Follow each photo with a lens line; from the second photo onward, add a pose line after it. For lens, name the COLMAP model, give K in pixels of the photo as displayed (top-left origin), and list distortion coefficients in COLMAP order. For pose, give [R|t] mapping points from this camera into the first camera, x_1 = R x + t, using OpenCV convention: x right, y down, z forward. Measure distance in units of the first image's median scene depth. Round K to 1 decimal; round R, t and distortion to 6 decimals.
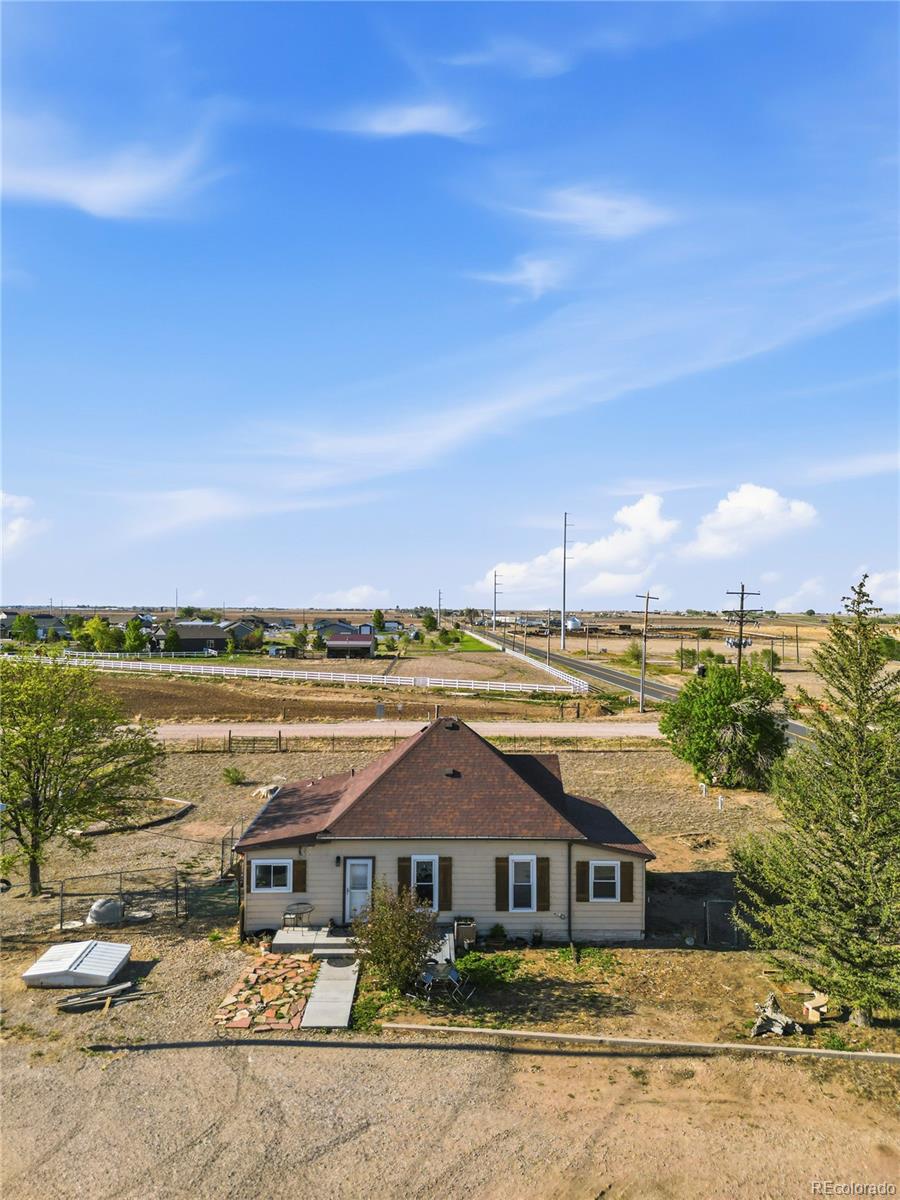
lens RADIAL K [[844.1, 0, 446.8], [0, 844.1, 597.0], [0, 0, 1]] dist [0.065213, -0.059102]
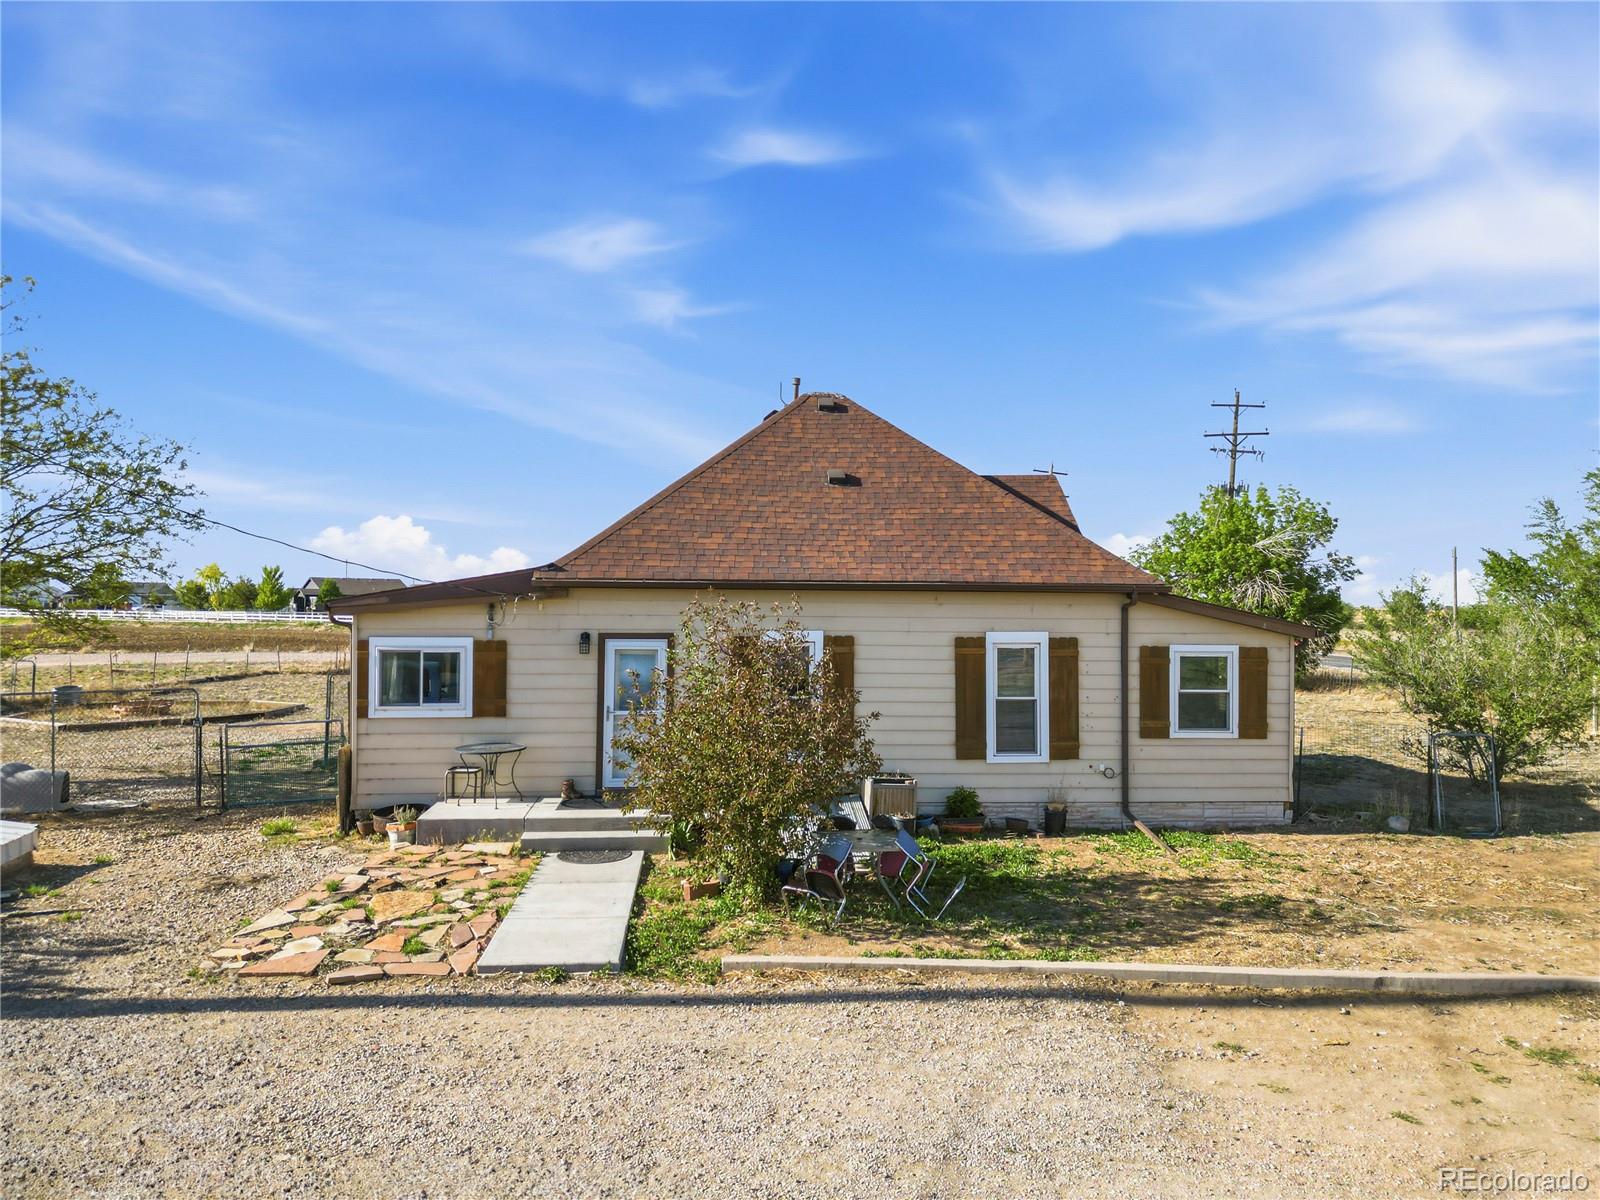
lens RADIAL K [[1125.5, 0, 799.2], [0, 1125.5, 580.0], [0, 0, 1]] dist [0.065213, -0.059102]
pose [[0.997615, 0.002182, 0.068987, -0.061076], [-0.001996, 0.999994, -0.002776, 0.280773], [-0.068992, 0.002632, 0.997614, 0.438705]]
